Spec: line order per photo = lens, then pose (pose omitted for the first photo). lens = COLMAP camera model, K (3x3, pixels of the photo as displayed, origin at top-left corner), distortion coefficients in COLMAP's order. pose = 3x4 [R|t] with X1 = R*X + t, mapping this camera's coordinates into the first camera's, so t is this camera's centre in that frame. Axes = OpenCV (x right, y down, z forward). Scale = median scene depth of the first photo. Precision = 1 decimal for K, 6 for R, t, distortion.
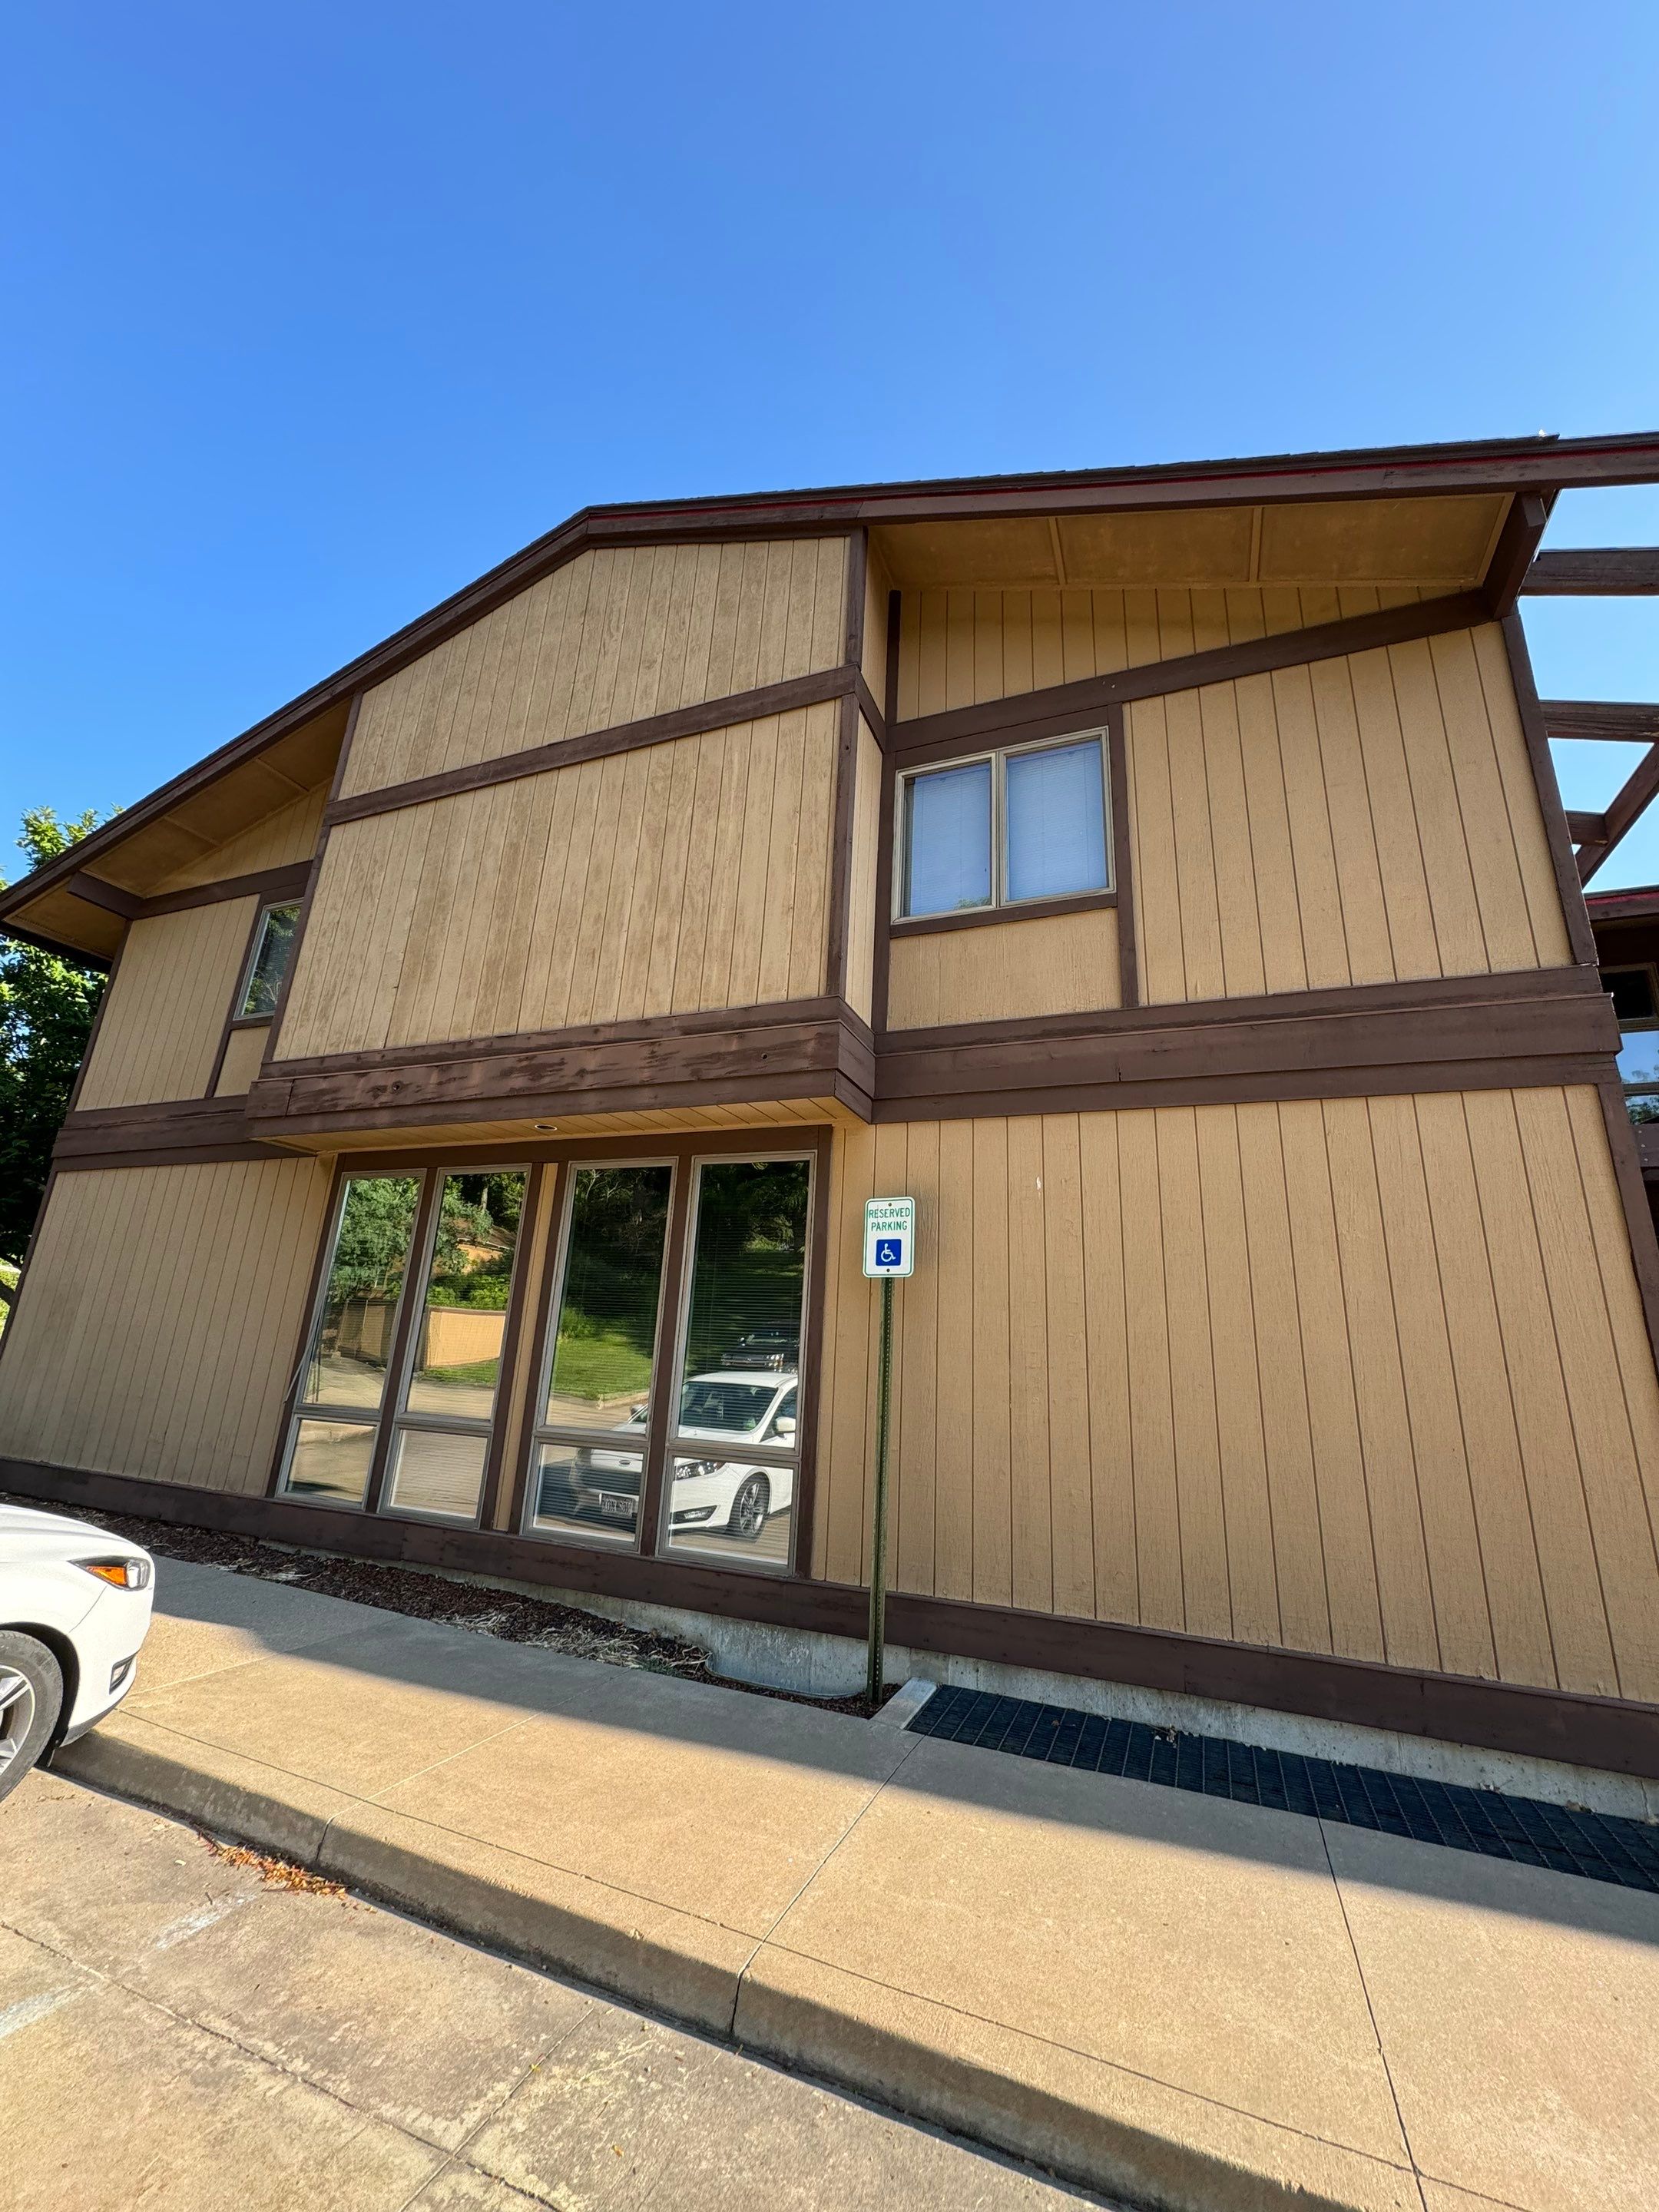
lens RADIAL K [[880.6, 0, 823.3], [0, 880.6, 1110.0], [0, 0, 1]] dist [-0.004149, 0.000300]
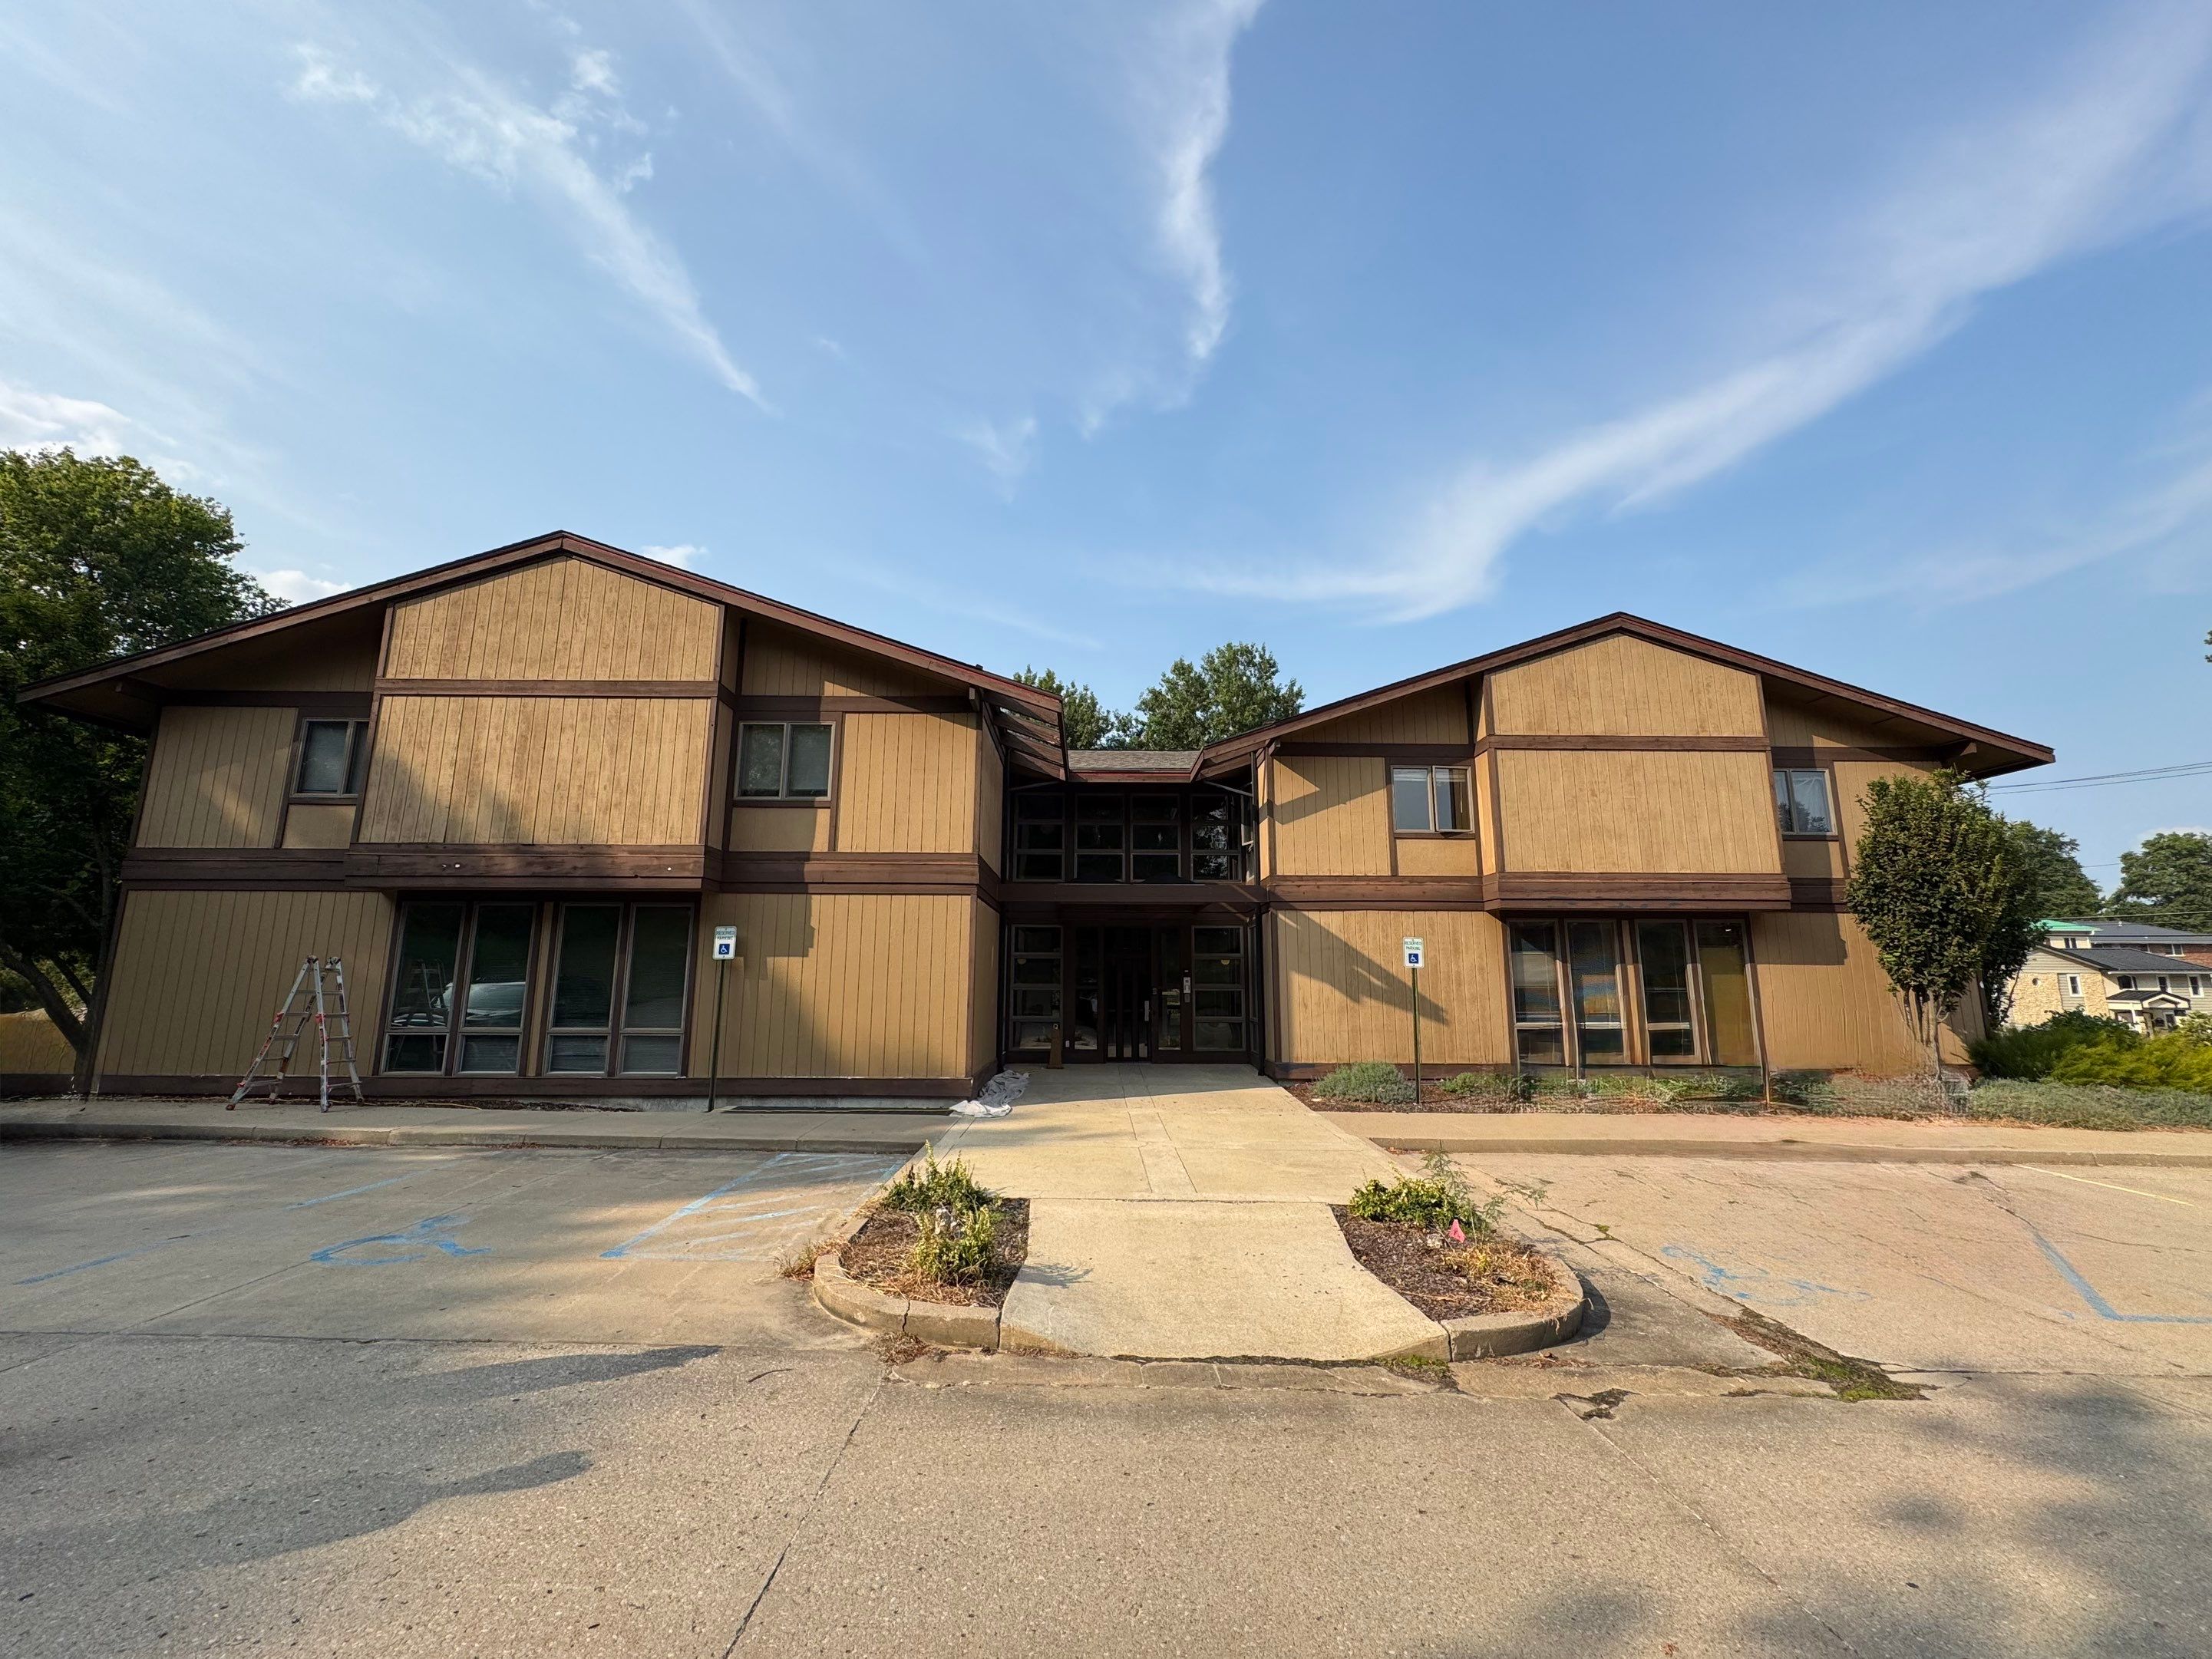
lens RADIAL K [[880.5, 0, 1110.0], [0, 880.5, 831.1], [0, 0, 1]] dist [-0.004149, 0.000300]
pose [[0.919372, 0.018236, 0.392966, 0.077693], [-0.067258, 0.991503, 0.111344, -0.433286], [-0.387597, -0.128797, 0.912787, -1.373479]]
